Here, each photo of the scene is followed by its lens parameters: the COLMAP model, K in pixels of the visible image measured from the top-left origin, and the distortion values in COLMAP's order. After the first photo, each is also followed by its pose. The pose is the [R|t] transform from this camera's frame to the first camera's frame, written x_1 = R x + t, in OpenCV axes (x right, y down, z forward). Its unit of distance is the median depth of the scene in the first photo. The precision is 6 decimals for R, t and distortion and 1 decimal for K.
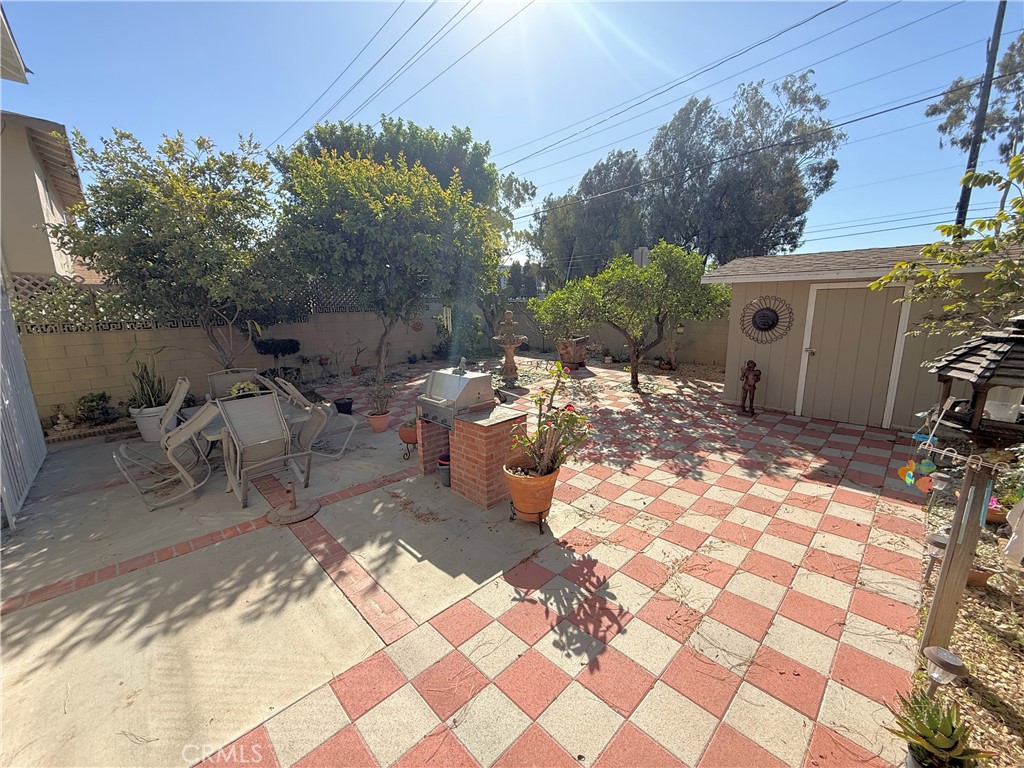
lens RADIAL K [[407.9, 0, 512.0], [0, 407.9, 386.6], [0, 0, 1]] dist [0.002256, 0.000005]
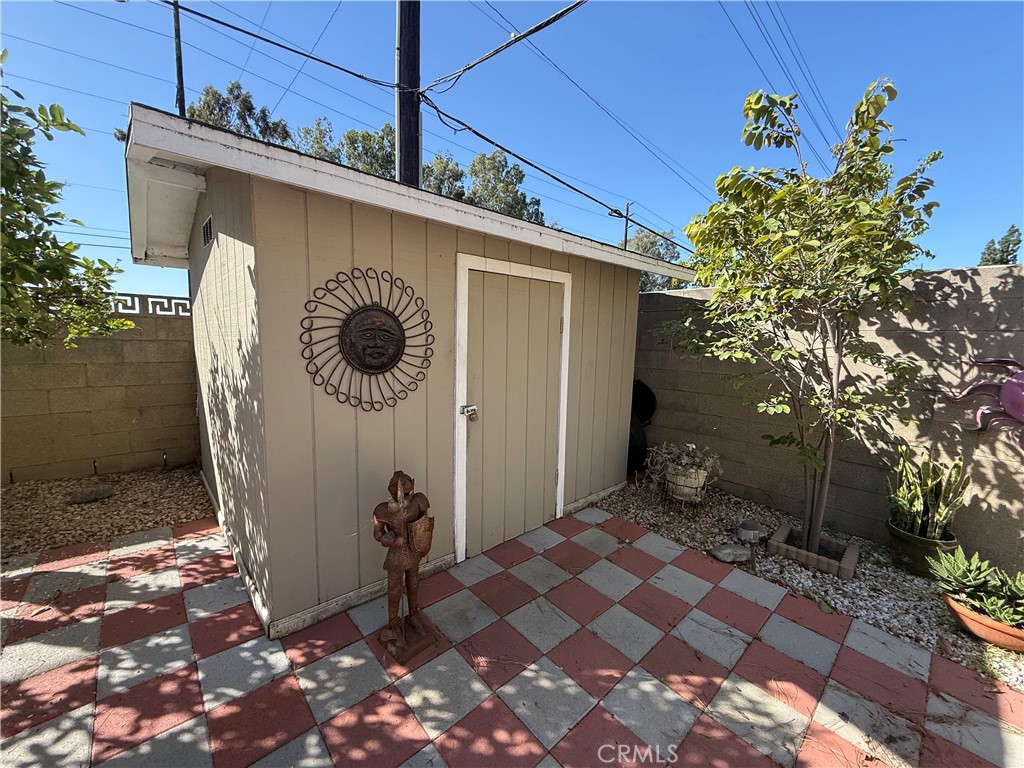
lens RADIAL K [[407.9, 0, 511.4], [0, 407.9, 382.6], [0, 0, 1]] dist [0.002256, 0.000005]
pose [[0.028619, -0.100094, 0.994566, 0.301516], [0.173120, 0.980434, 0.093690, -0.148494], [-0.984485, 0.169498, 0.045388, 0.921944]]
